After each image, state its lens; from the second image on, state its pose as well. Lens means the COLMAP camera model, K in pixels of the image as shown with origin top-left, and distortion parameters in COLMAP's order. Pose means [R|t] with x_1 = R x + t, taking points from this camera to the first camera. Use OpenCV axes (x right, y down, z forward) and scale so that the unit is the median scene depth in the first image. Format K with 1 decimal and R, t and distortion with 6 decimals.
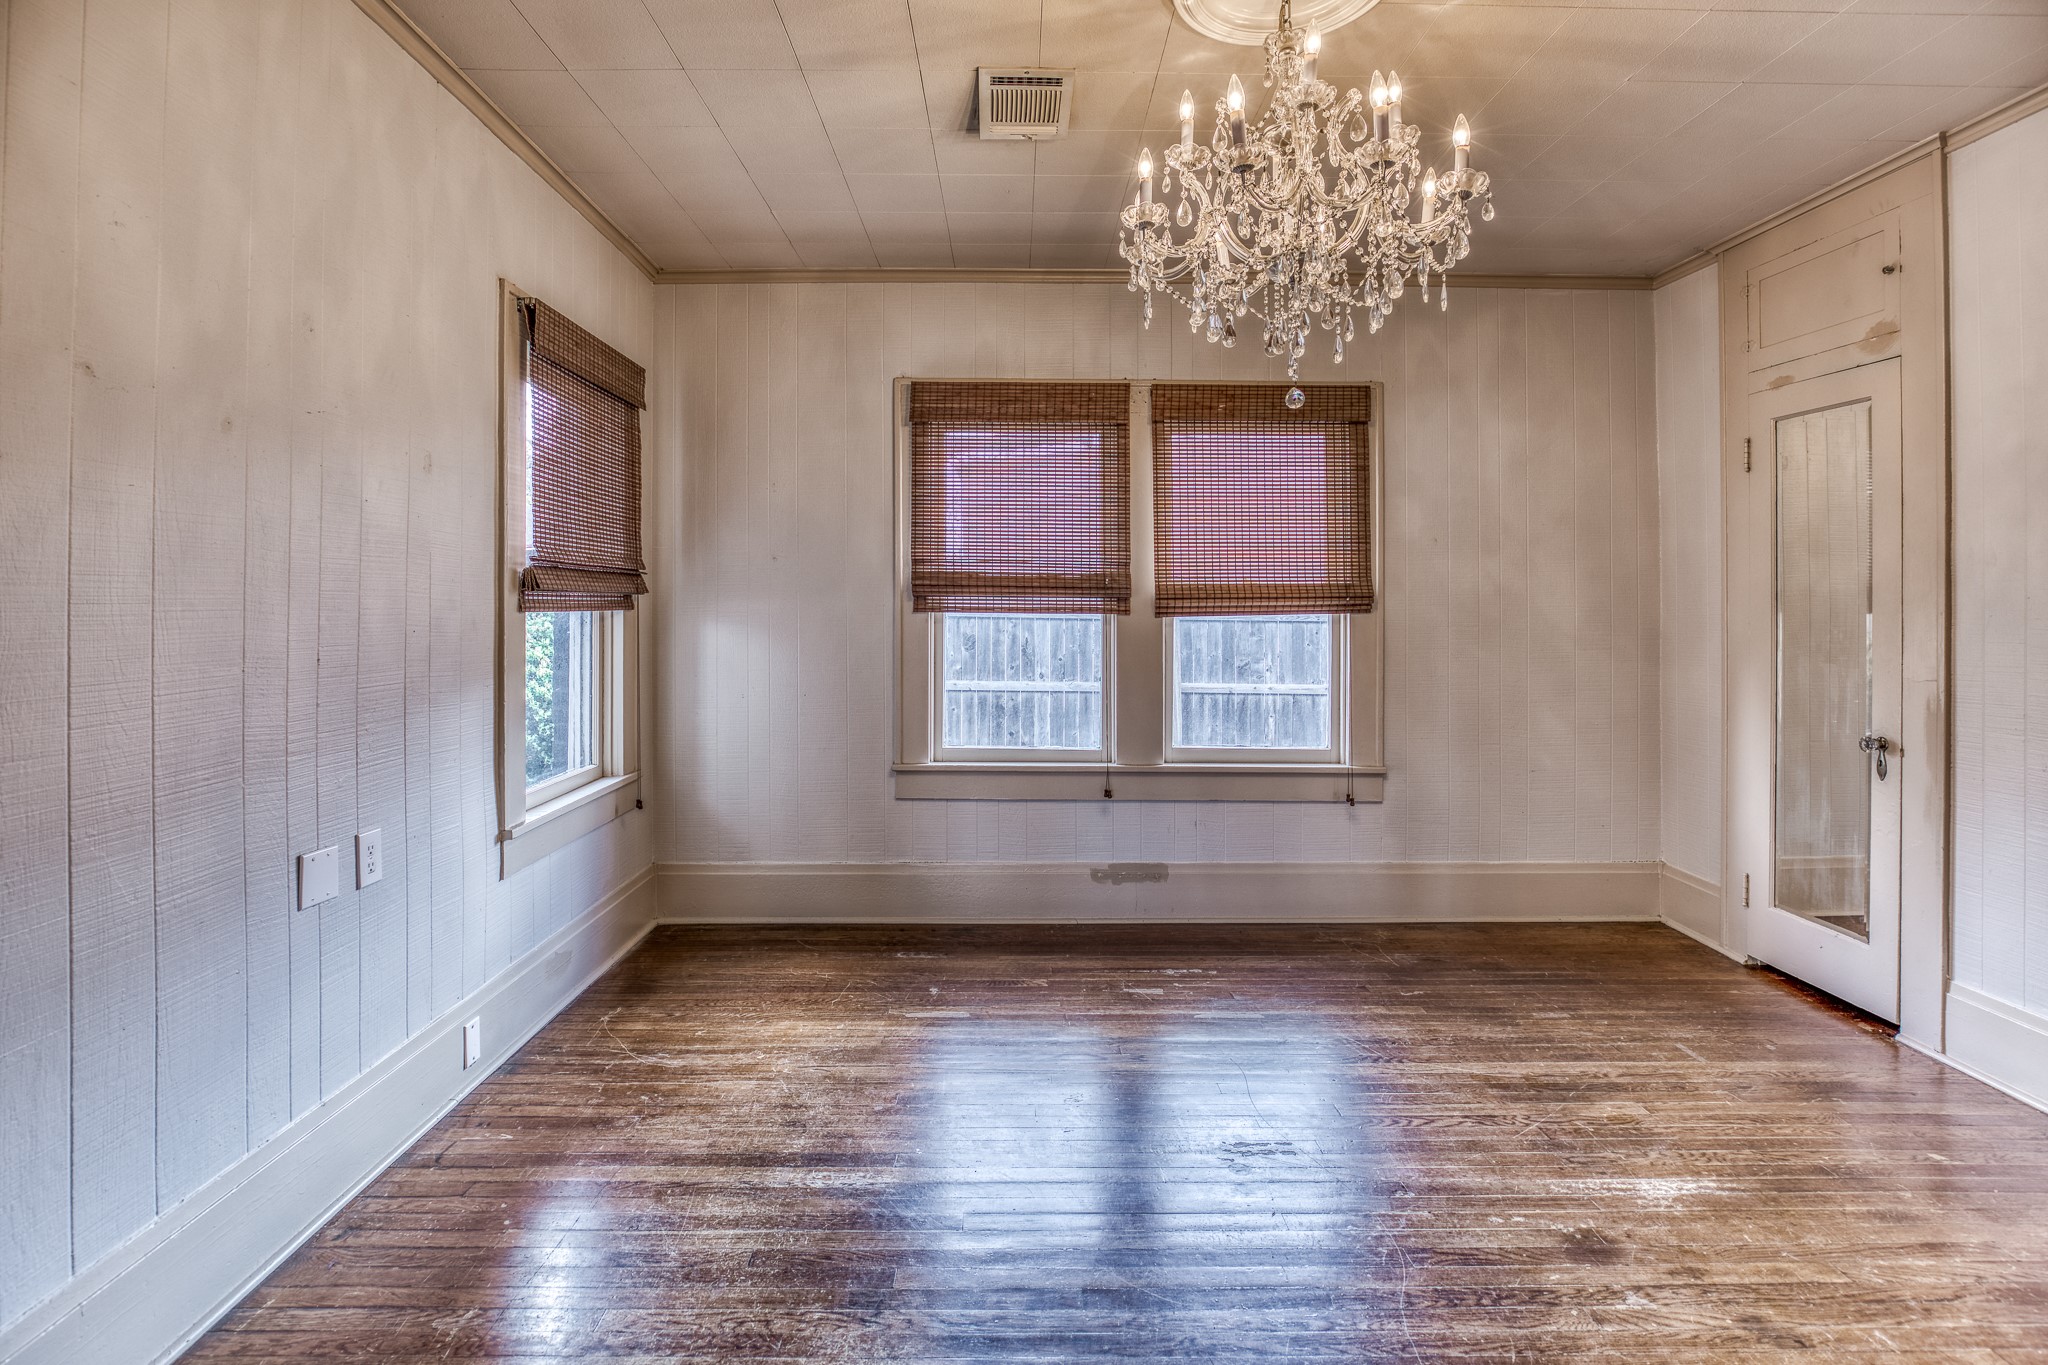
lens RADIAL K [[985.9, 0, 1019.2], [0, 985.9, 608.5], [0, 0, 1]] dist [-0.026411, -0.000798]
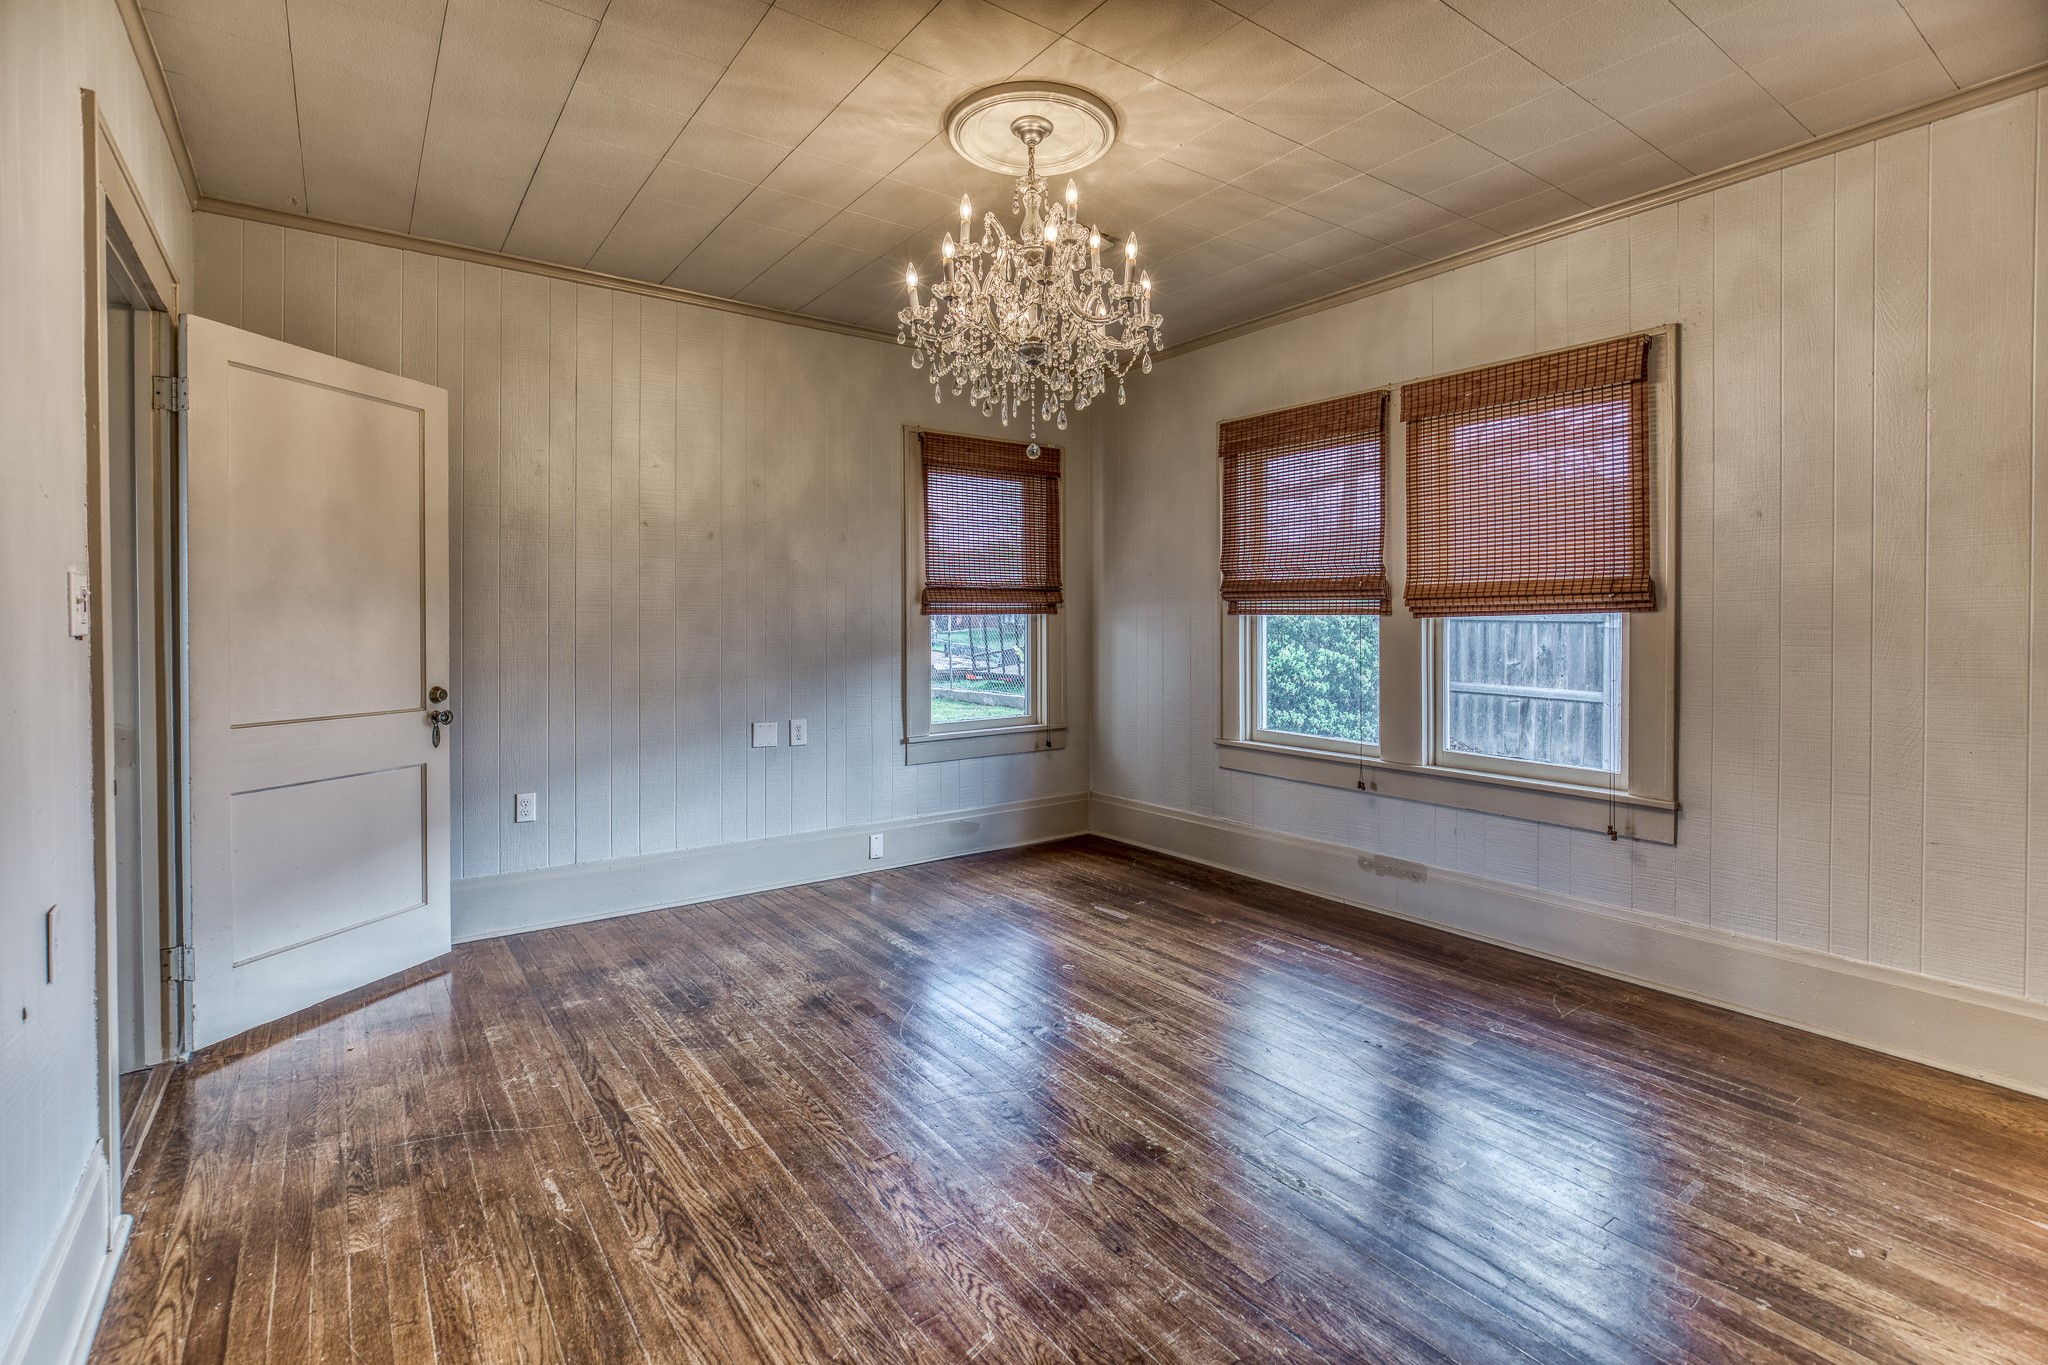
lens RADIAL K [[971.2, 0, 1028.2], [0, 971.2, 645.2], [0, 0, 1]] dist [-0.015151, 0.000006]
pose [[0.574667, 0.018478, -0.818179, 0.723914], [0.006603, 0.999608, 0.027213, 0.007410], [0.818361, -0.021041, 0.574319, 0.114910]]
